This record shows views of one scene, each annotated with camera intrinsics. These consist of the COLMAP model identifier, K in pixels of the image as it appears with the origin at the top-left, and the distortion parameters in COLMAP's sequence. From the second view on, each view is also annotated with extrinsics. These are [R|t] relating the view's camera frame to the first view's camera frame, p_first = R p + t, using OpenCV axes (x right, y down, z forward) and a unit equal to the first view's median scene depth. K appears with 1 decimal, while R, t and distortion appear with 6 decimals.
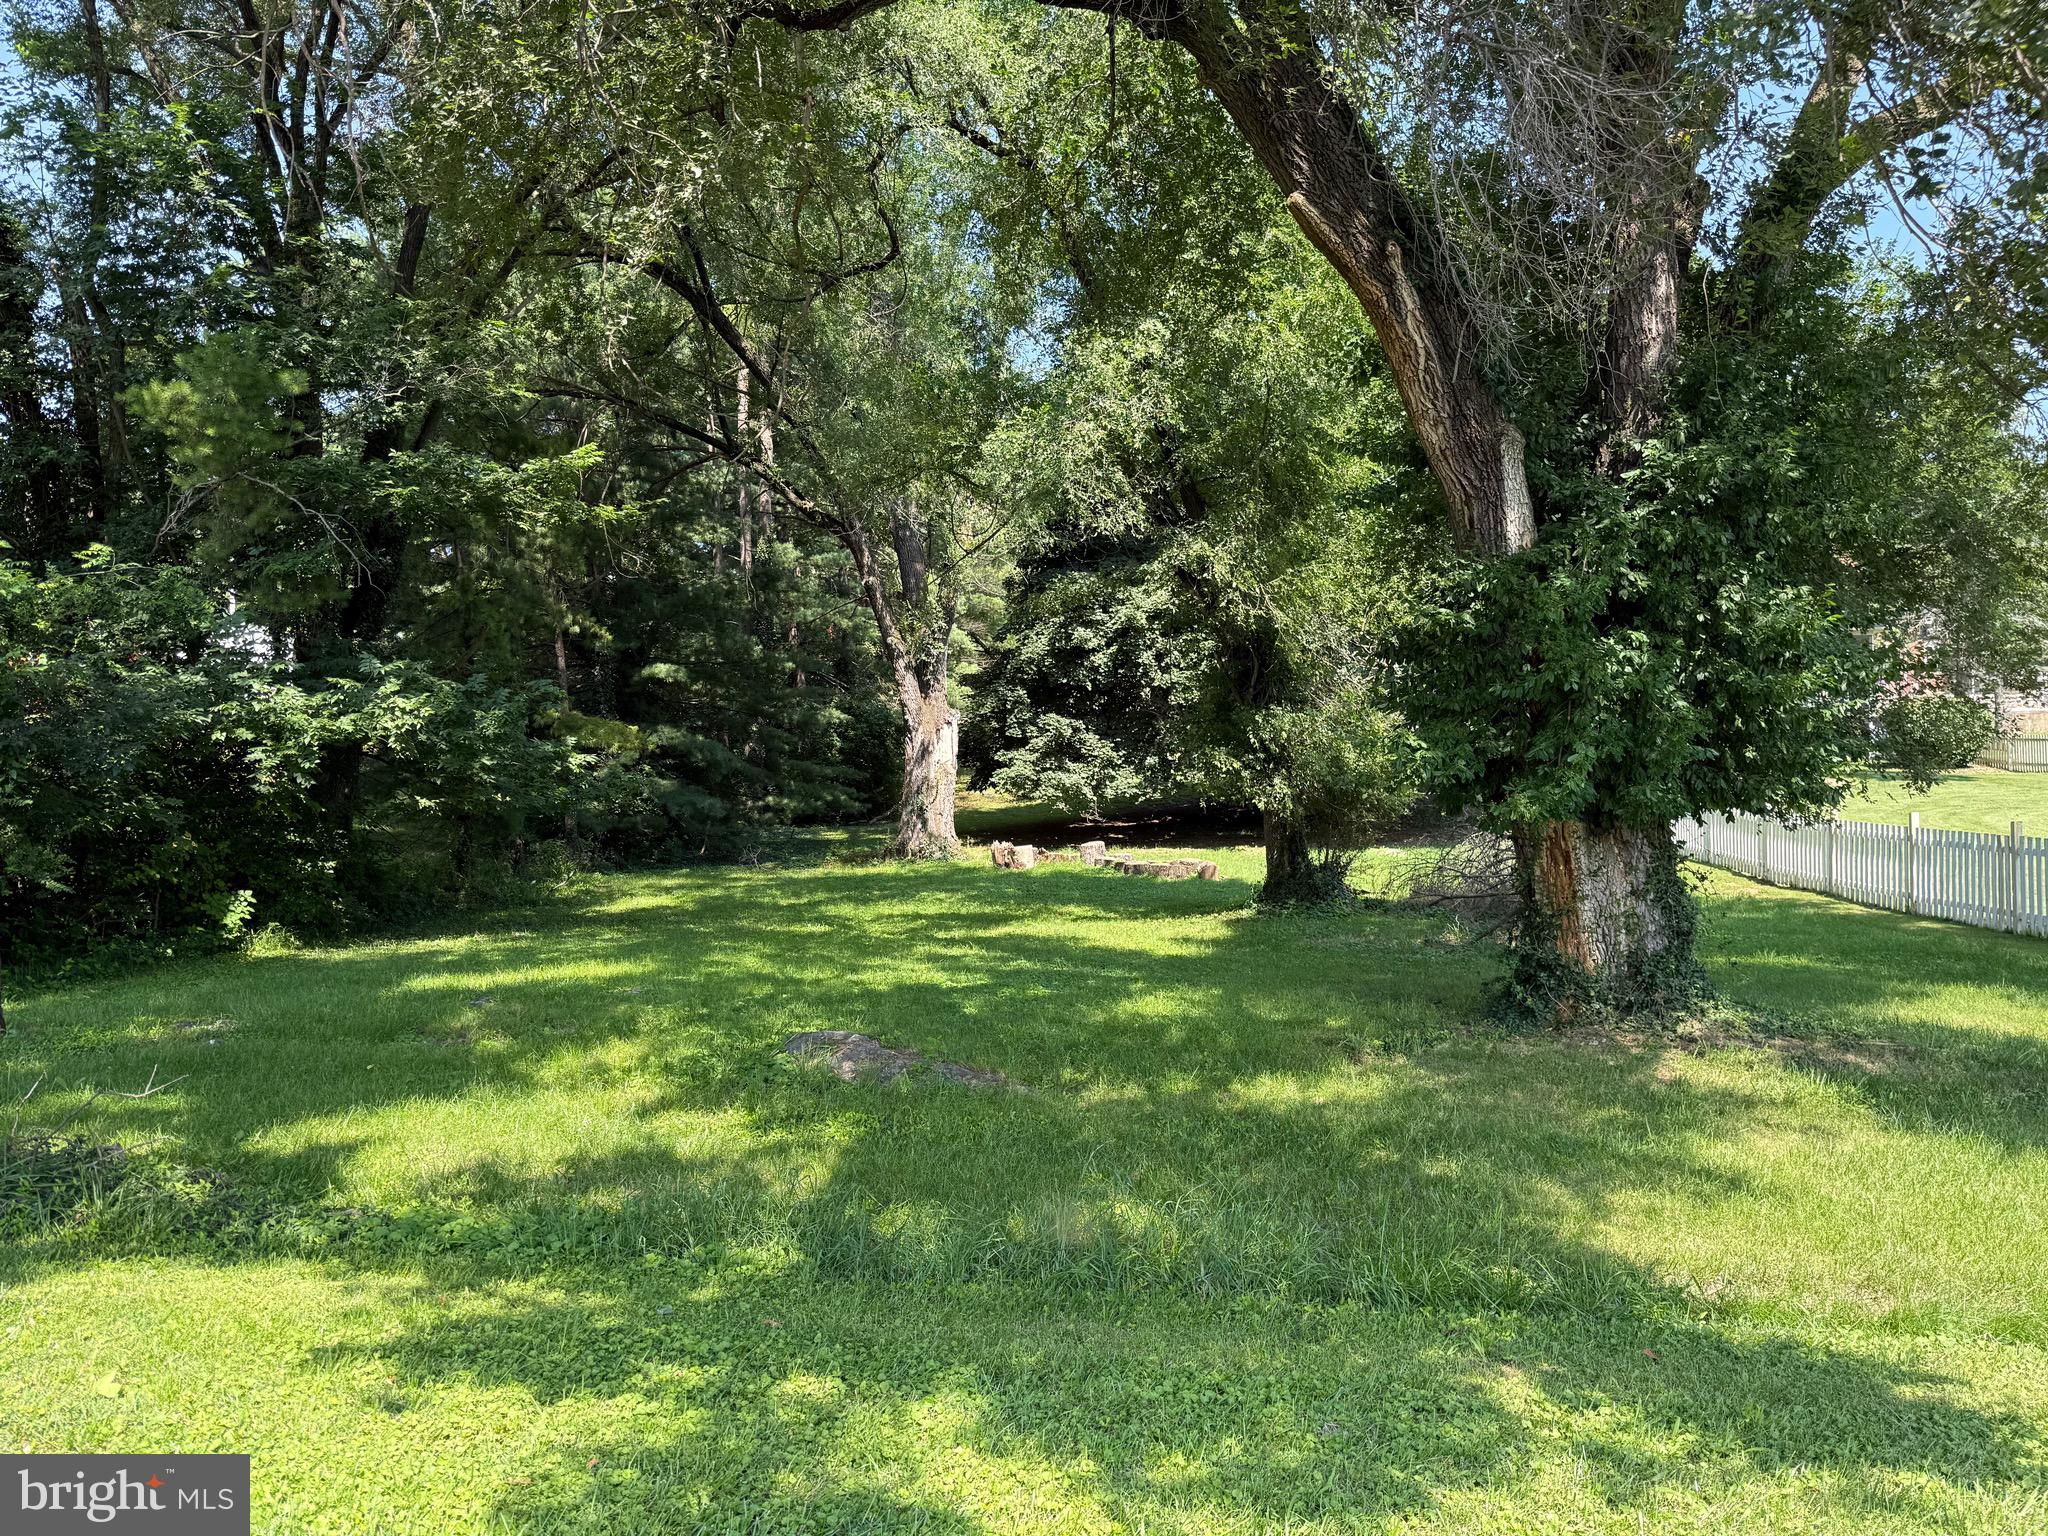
lens RADIAL K [[1372.6, 0, 1015.9], [0, 1372.6, 779.0], [0, 0, 1]] dist [0.010162, -0.007401]
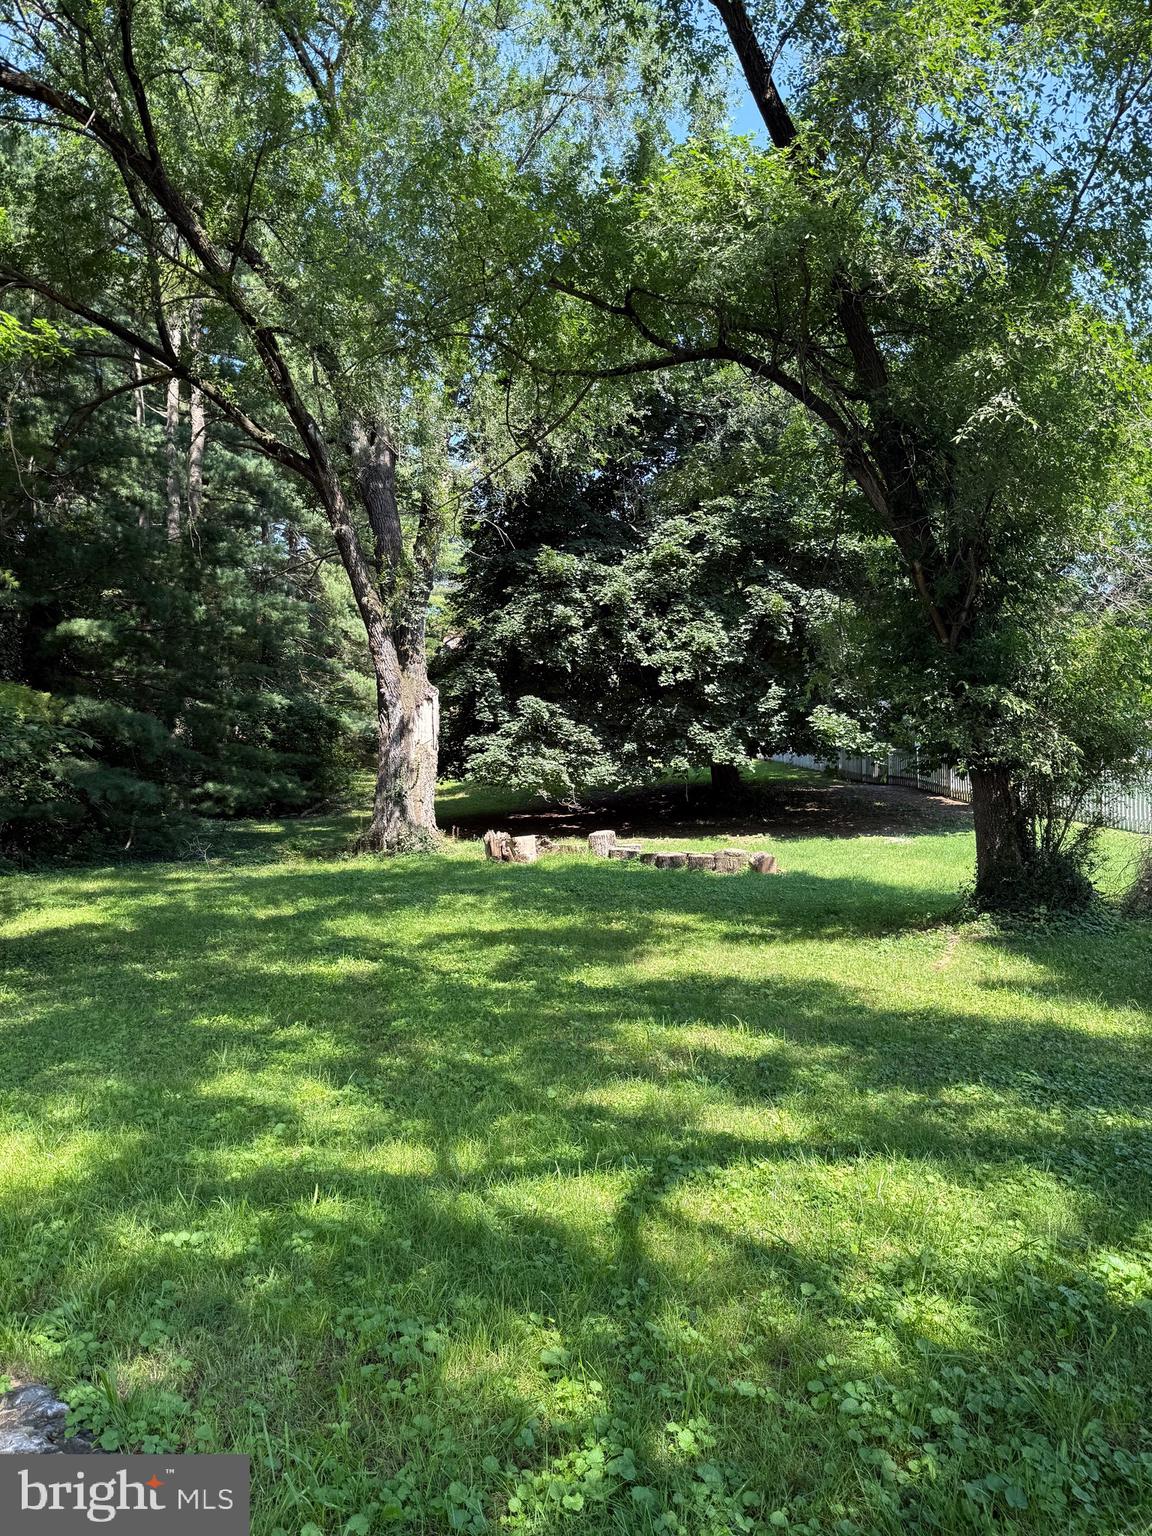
lens RADIAL K [[1029.4, 0, 583.4], [0, 1029.4, 777.2], [0, 0, 1]] dist [0.010162, -0.007401]
pose [[0.978643, 0.004224, 0.205525, -0.087755], [-0.002137, 0.999944, -0.010373, 0.016539], [-0.205557, 0.009712, 0.978597, 0.325289]]
